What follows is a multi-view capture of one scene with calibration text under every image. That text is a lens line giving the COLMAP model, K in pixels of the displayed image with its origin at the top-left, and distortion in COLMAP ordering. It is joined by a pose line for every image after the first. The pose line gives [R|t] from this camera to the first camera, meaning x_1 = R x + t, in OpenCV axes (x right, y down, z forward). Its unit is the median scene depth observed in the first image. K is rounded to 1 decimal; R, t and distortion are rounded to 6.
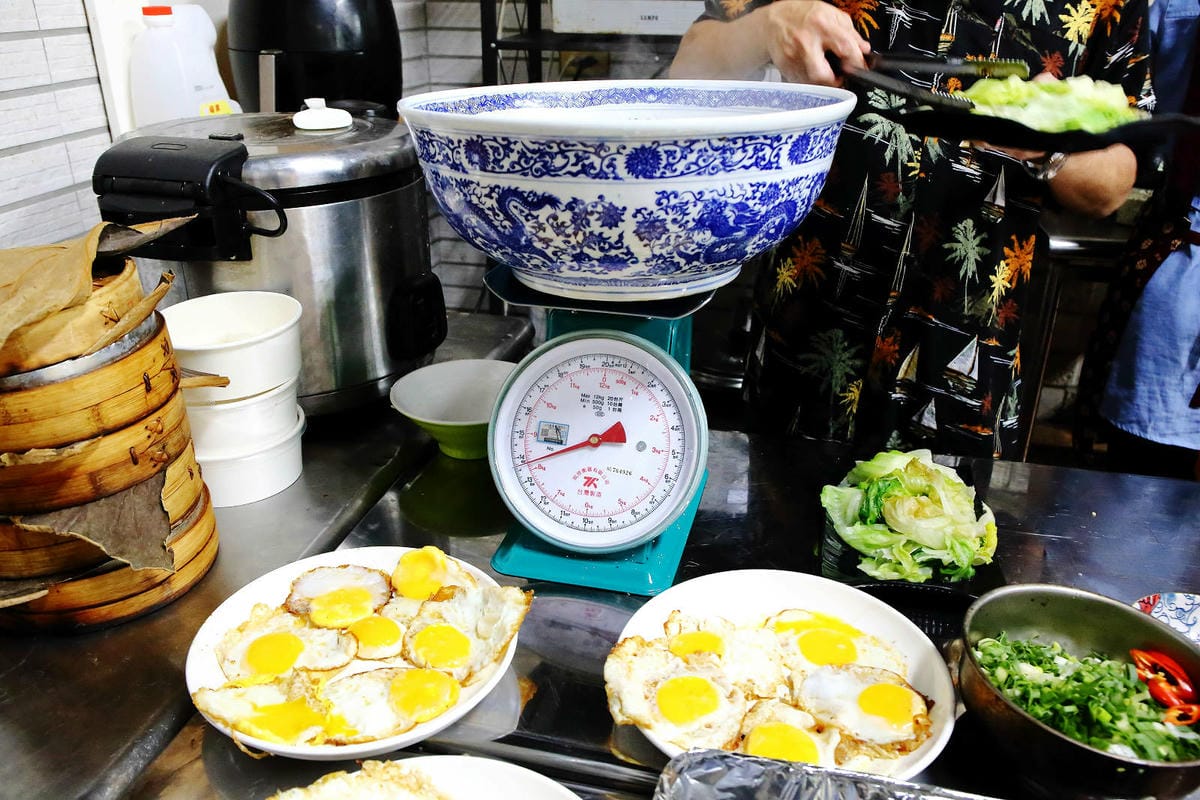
lens RADIAL K [[1050.6, 0, 600.0], [0, 1050.6, 400.0], [0, 0, 1]] dist [-0.013935, 0.000368]
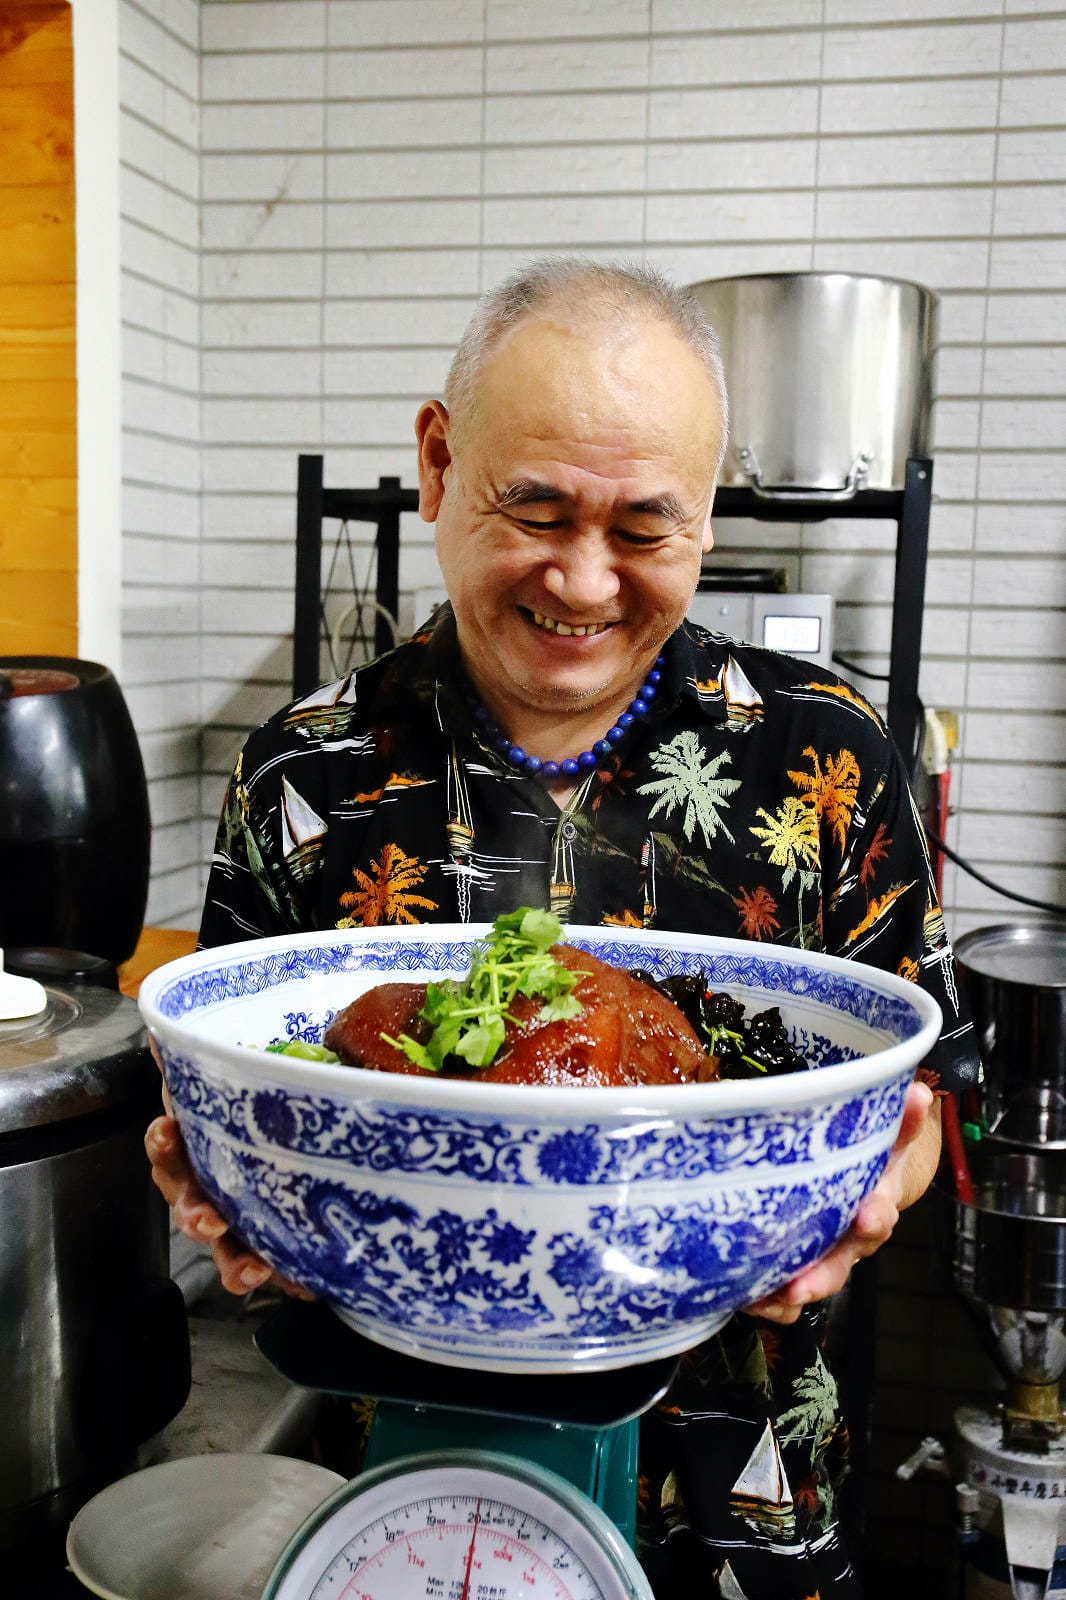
lens RADIAL K [[1862.0, 0, 533.0], [0, 1862.0, 800.0], [0, 0, 1]] dist [0.095202, 0.002986]
pose [[0.998895, 0.040254, 0.024272, -0.009601], [-0.032951, 0.967903, -0.249156, -0.151872], [-0.033522, 0.248081, 0.968159, -0.017495]]
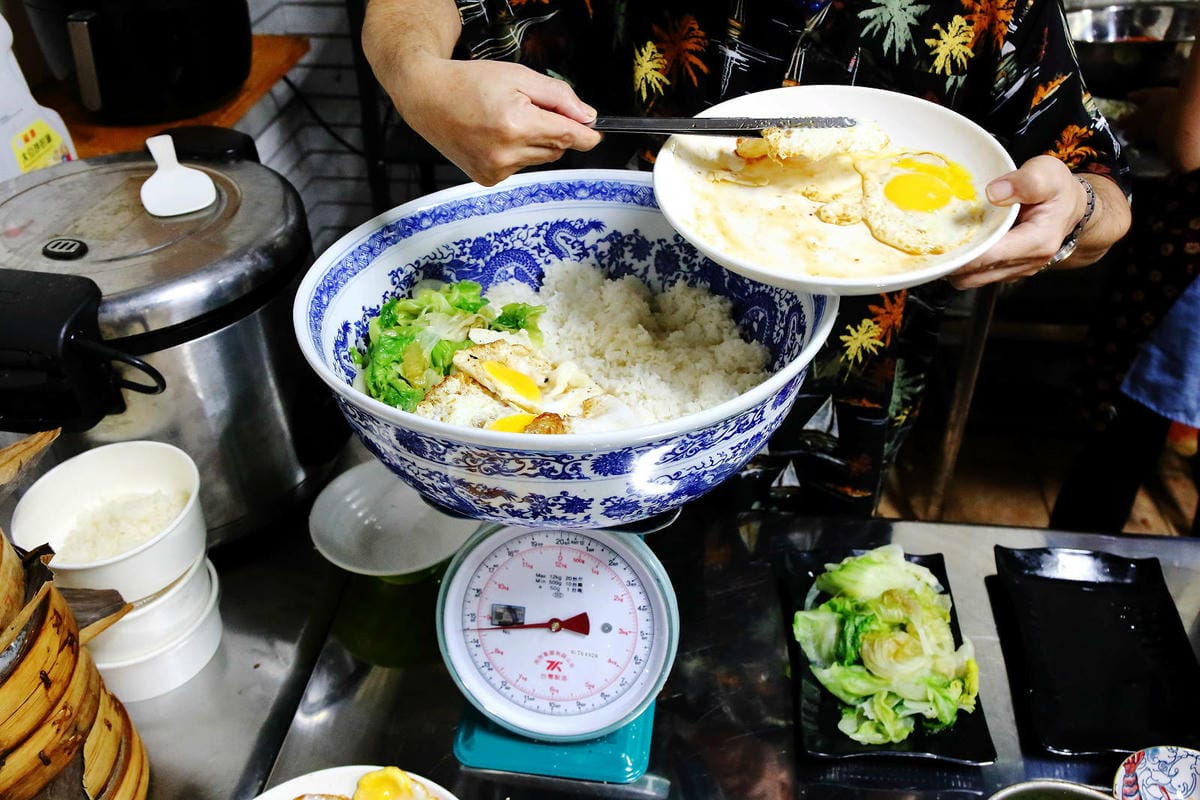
lens RADIAL K [[1110.7, 0, 600.0], [0, 1110.7, 400.0], [0, 0, 1]] dist [0.001334, 0.006056]
pose [[0.992192, -0.088956, 0.087414, -0.040807], [0.065081, 0.967197, 0.245549, -0.469248], [-0.106390, -0.237943, 0.965435, 0.131165]]
